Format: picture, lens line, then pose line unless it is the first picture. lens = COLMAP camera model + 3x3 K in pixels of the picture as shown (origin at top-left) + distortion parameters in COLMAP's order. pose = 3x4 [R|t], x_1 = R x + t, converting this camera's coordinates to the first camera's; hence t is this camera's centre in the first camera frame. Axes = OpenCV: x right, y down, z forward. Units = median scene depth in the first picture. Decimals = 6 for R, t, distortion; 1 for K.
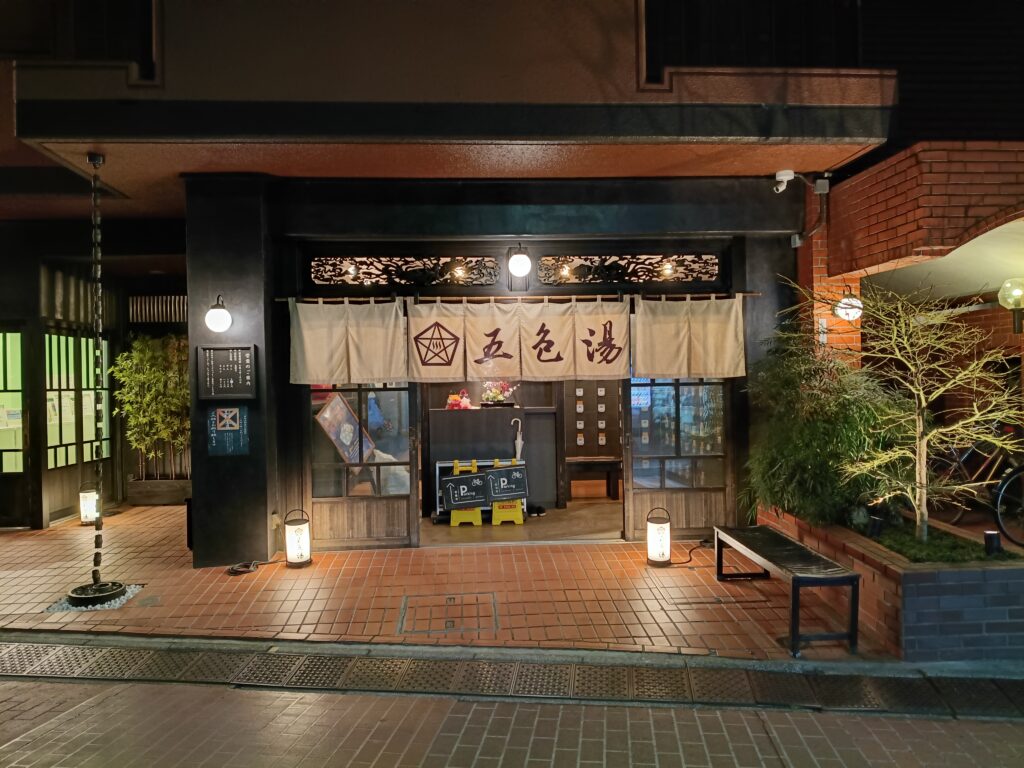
lens RADIAL K [[759.9, 0, 512.0], [0, 759.9, 384.0], [0, 0, 1]] dist [0.055597, 0.000705]
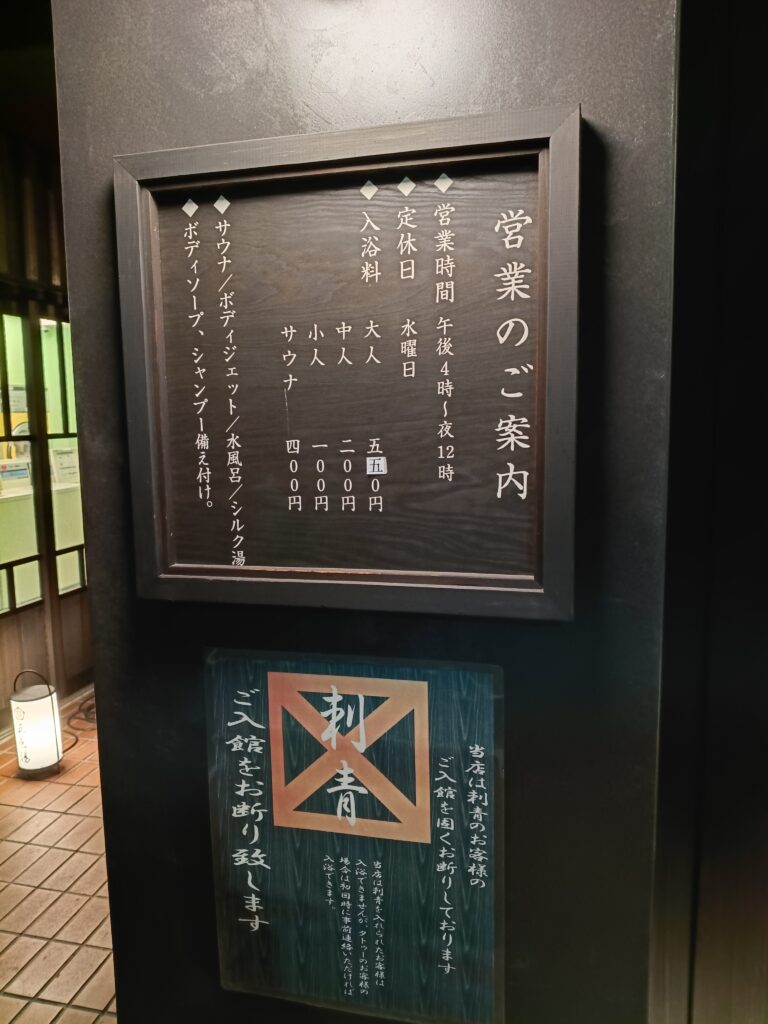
lens RADIAL K [[759.9, 0, 384.0], [0, 759.9, 512.0], [0, 0, 1]] dist [0.055597, 0.000705]
pose [[0.952340, 0.042667, -0.302040, -0.328424], [-0.003267, 0.991539, 0.129769, -0.011165], [0.305021, -0.122597, 0.944422, 0.886136]]
